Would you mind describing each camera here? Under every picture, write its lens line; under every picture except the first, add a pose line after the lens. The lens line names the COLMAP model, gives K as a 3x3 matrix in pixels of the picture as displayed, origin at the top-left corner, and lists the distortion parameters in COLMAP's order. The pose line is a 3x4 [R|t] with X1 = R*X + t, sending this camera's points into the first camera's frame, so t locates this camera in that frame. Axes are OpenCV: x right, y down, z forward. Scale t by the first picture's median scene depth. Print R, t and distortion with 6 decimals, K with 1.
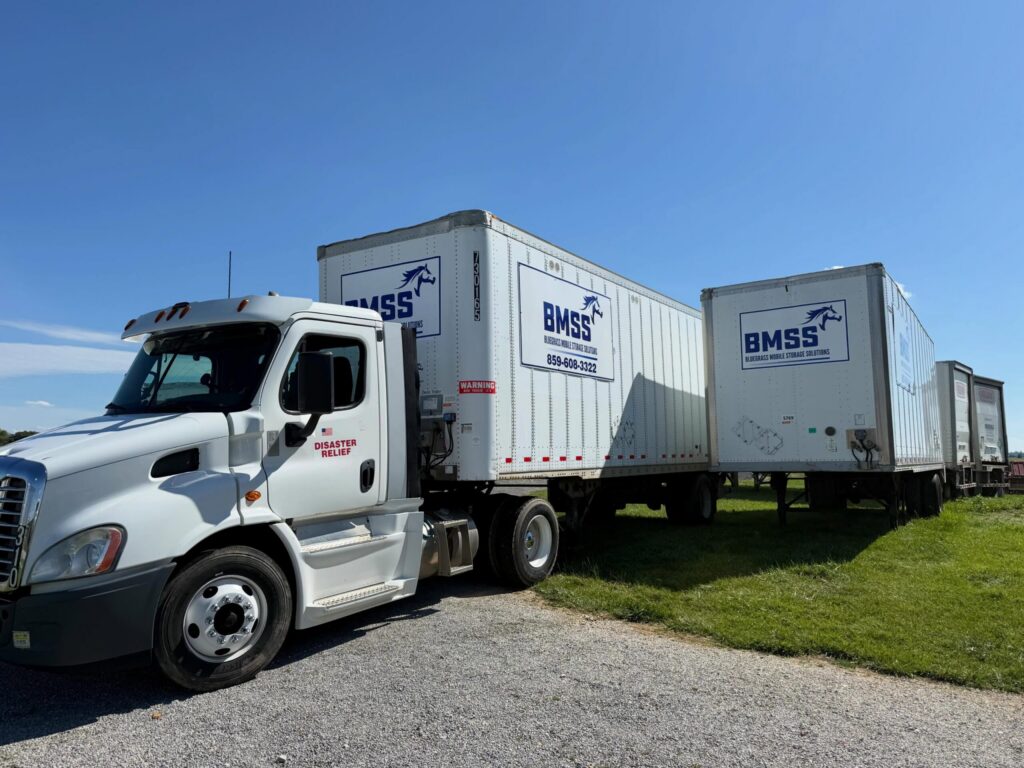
lens RADIAL K [[746.2, 0, 513.1], [0, 746.2, 407.8], [0, 0, 1]] dist [0.113044, -0.186342]
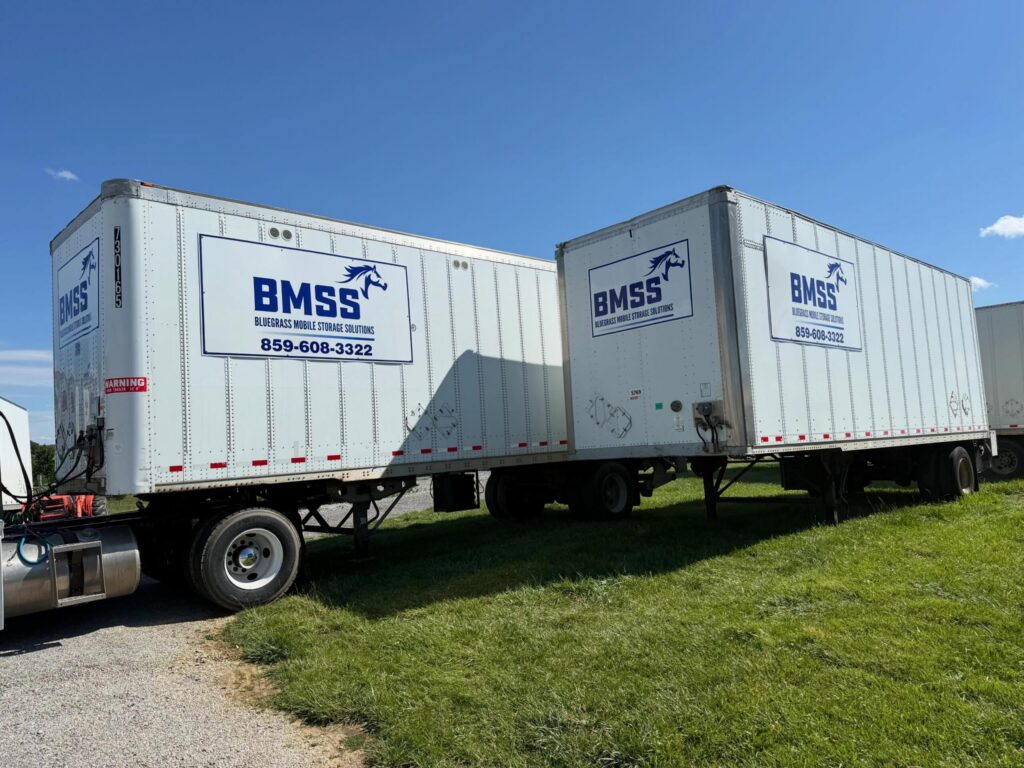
lens RADIAL K [[746.2, 0, 513.1], [0, 746.2, 407.8], [0, 0, 1]] dist [0.113044, -0.186342]
pose [[0.973473, -0.058274, -0.221257, 0.440301], [0.063185, 0.997886, 0.015179, 0.009892], [0.219905, -0.028757, 0.975097, 0.193122]]
